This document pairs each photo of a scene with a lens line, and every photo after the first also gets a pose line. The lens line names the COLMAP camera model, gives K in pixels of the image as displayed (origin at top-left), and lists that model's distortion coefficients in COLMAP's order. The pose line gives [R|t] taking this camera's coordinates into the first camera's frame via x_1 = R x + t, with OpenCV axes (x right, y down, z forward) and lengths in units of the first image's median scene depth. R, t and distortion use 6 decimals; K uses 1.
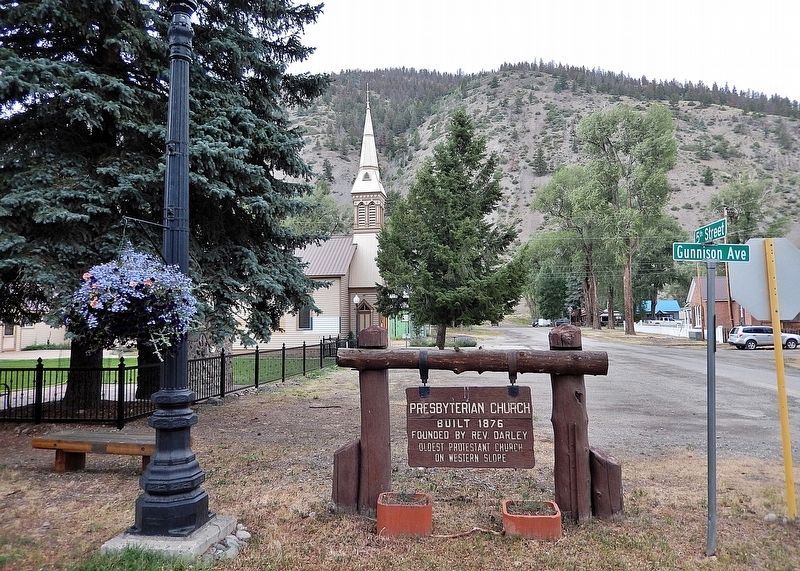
lens RADIAL K [[586.0, 0, 400.8], [0, 586.0, 283.6], [0, 0, 1]] dist [0.010549, 0.001152]
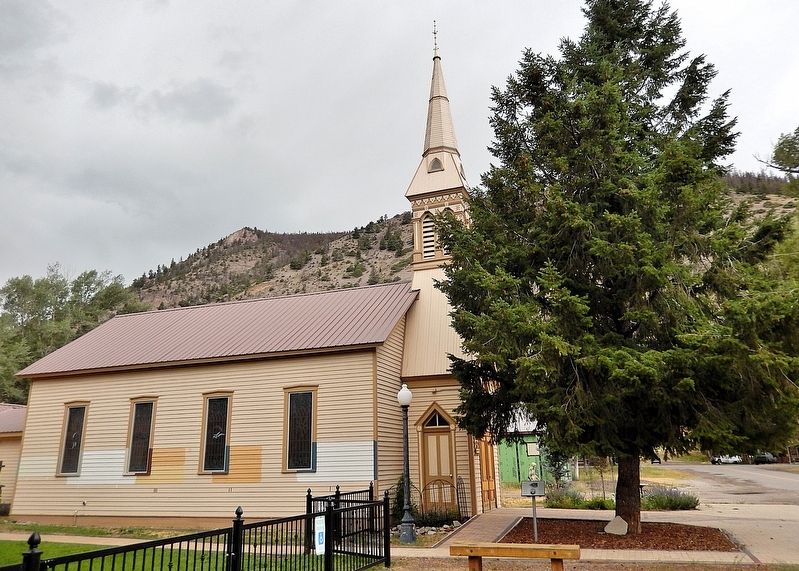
lens RADIAL K [[585.3, 0, 396.5], [0, 585.3, 287.6], [0, 0, 1]] dist [0.010549, 0.001152]
pose [[0.975652, -0.071542, -0.207329, 0.012030], [0.023976, 0.974429, -0.223415, 0.042907], [0.218010, 0.213004, 0.952418, 0.547531]]
